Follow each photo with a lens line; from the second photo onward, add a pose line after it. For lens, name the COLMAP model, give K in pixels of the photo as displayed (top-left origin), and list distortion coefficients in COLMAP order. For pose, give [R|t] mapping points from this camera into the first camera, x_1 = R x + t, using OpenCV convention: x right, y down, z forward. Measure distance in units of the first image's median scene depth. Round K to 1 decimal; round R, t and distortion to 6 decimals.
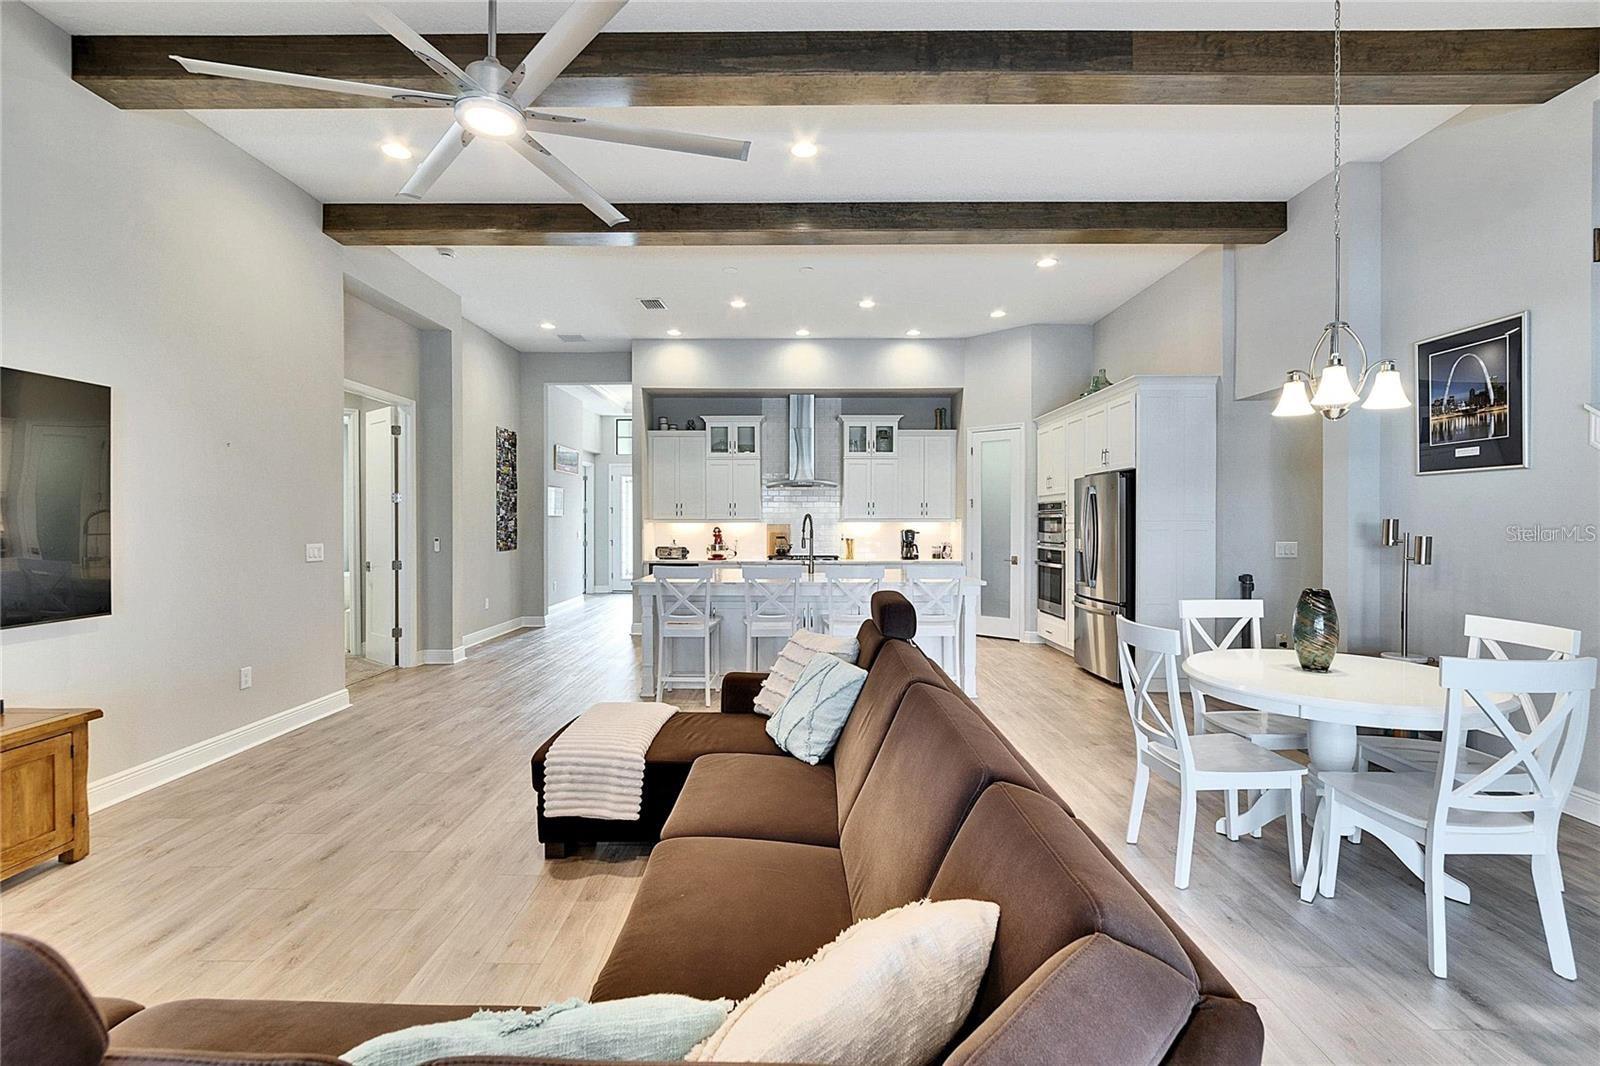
lens RADIAL K [[711.1, 0, 794.8], [0, 711.1, 528.0], [0, 0, 1]] dist [-0.004457, 0.002456]
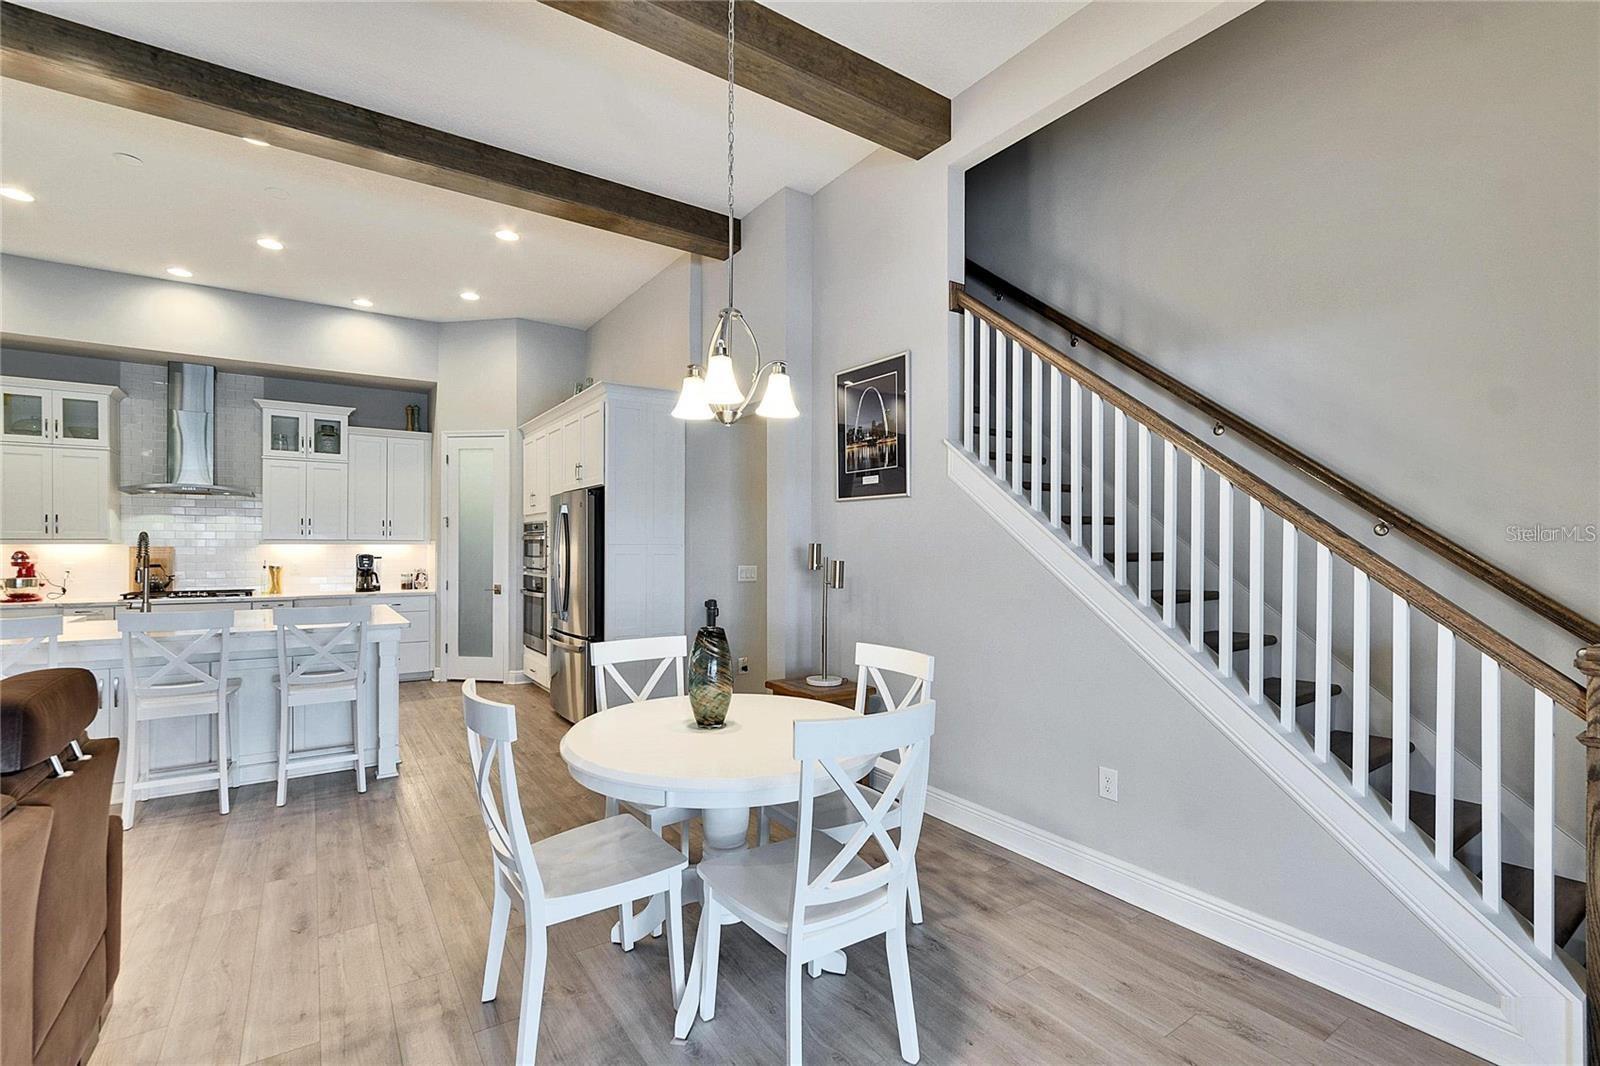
lens RADIAL K [[711.1, 0, 785.1], [0, 711.1, 549.4], [0, 0, 1]] dist [-0.004457, 0.002456]
pose [[0.830259, 0.000117, 0.557378, 0.121624], [0.000857, 0.999999, -0.001486, -0.001390], [-0.557377, 0.001712, 0.830258, 0.092941]]
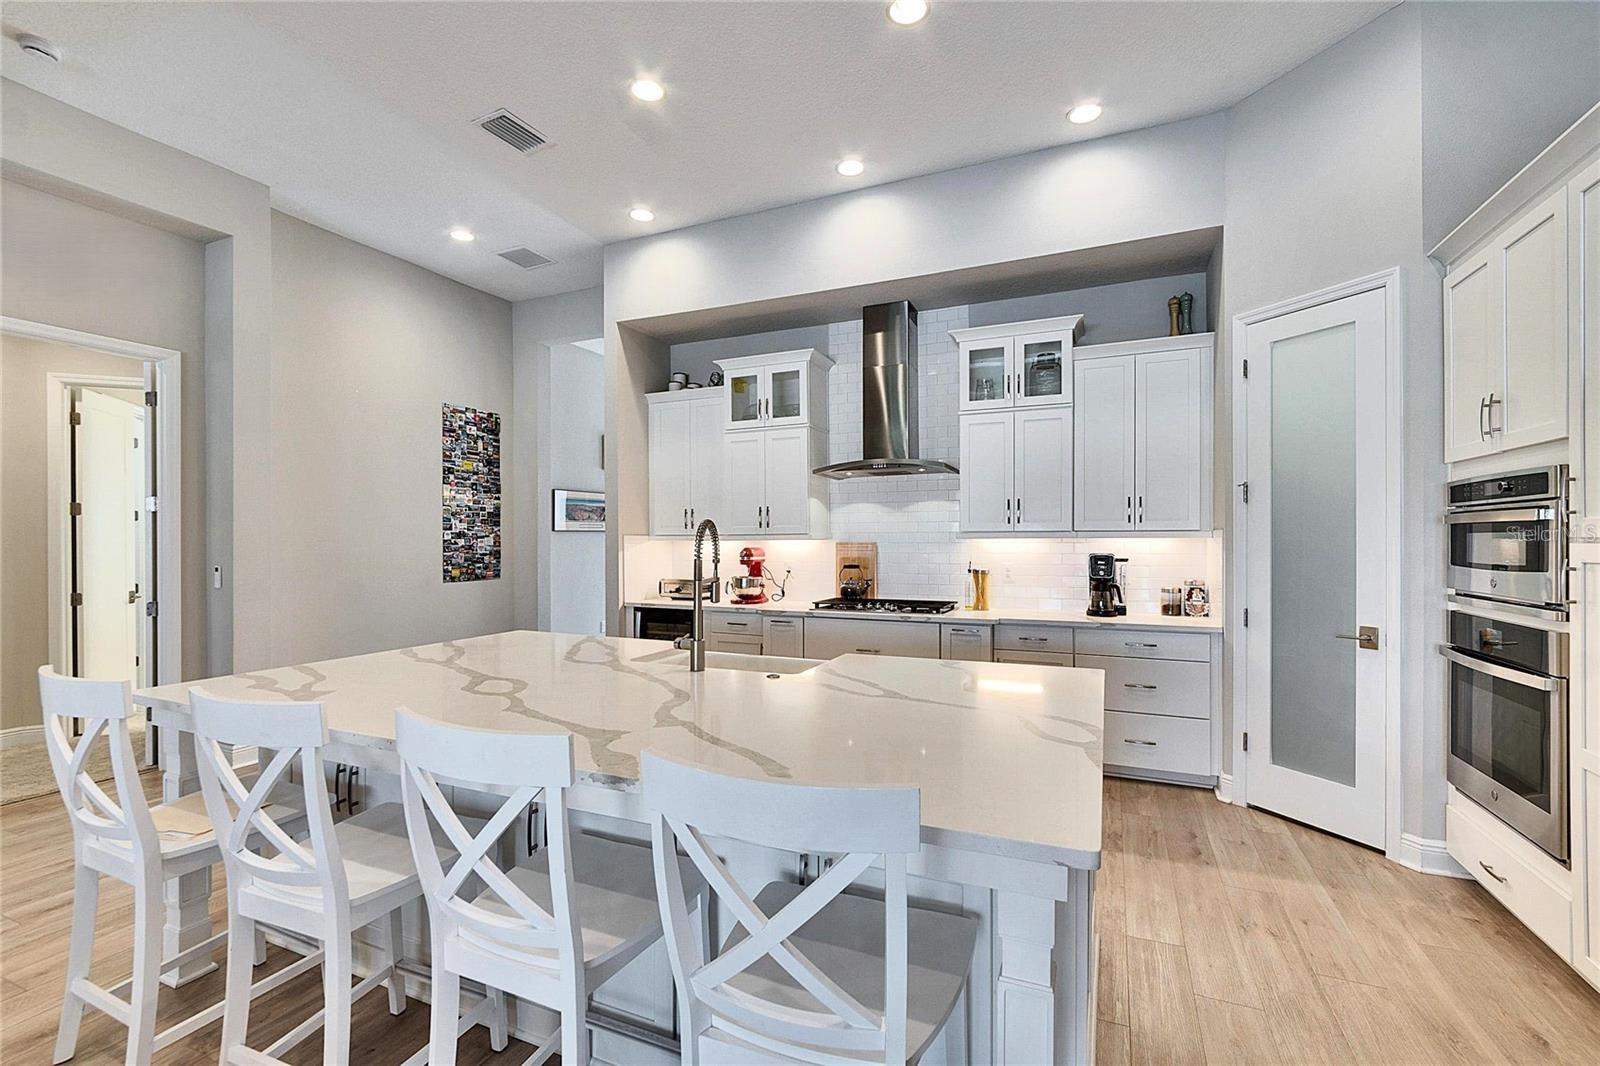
lens RADIAL K [[711.1, 0, 790.9], [0, 711.1, 540.4], [0, 0, 1]] dist [-0.004457, 0.002456]
pose [[0.912196, -0.002926, -0.409744, 0.187478], [0.000814, 0.999985, -0.005329, -0.005017], [0.409754, 0.004528, 0.912185, 0.540137]]
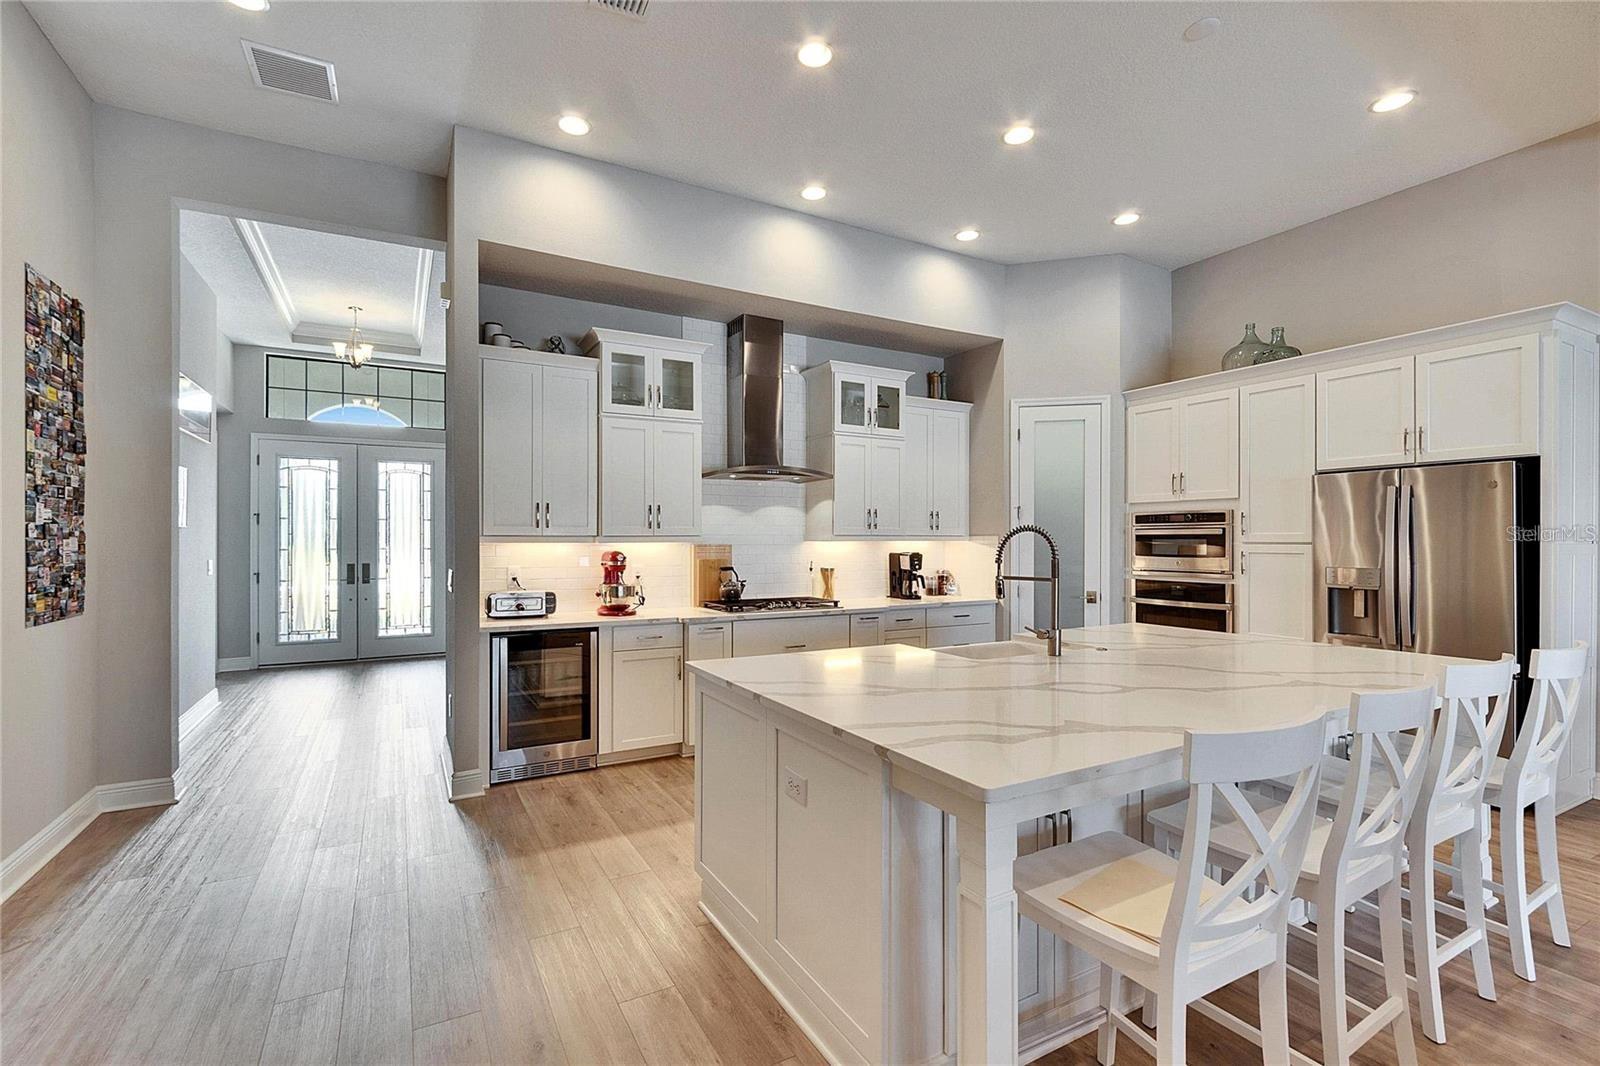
lens RADIAL K [[711.1, 0, 785.5], [0, 711.1, 540.9], [0, 0, 1]] dist [-0.004457, 0.002456]
pose [[0.874993, -0.000719, 0.484136, -0.282715], [0.003617, 0.999981, -0.005051, -0.006526], [-0.484123, 0.006170, 0.874978, 0.559230]]
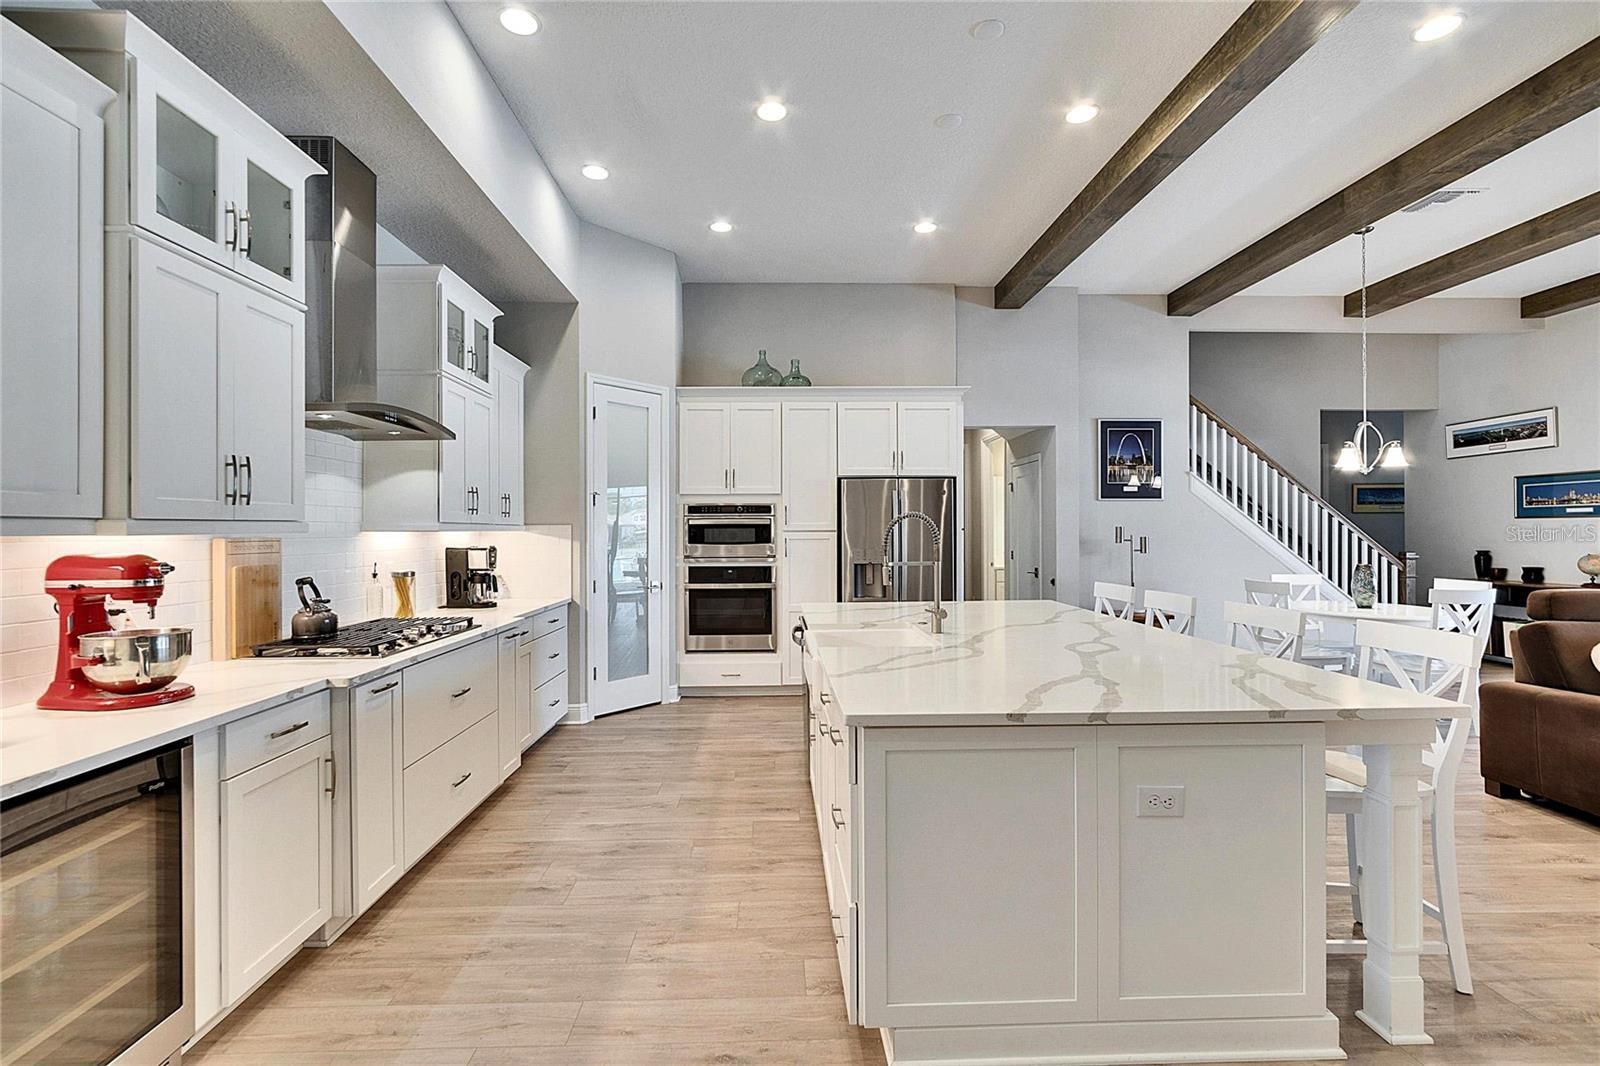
lens RADIAL K [[711.1, 0, 802.7], [0, 711.1, 527.9], [0, 0, 1]] dist [-0.004457, 0.002456]
pose [[-0.038803, 0.005283, 0.999233, -0.381163], [0.014028, 0.999890, -0.004742, -0.006098], [-0.999148, 0.013833, -0.038873, 0.905766]]
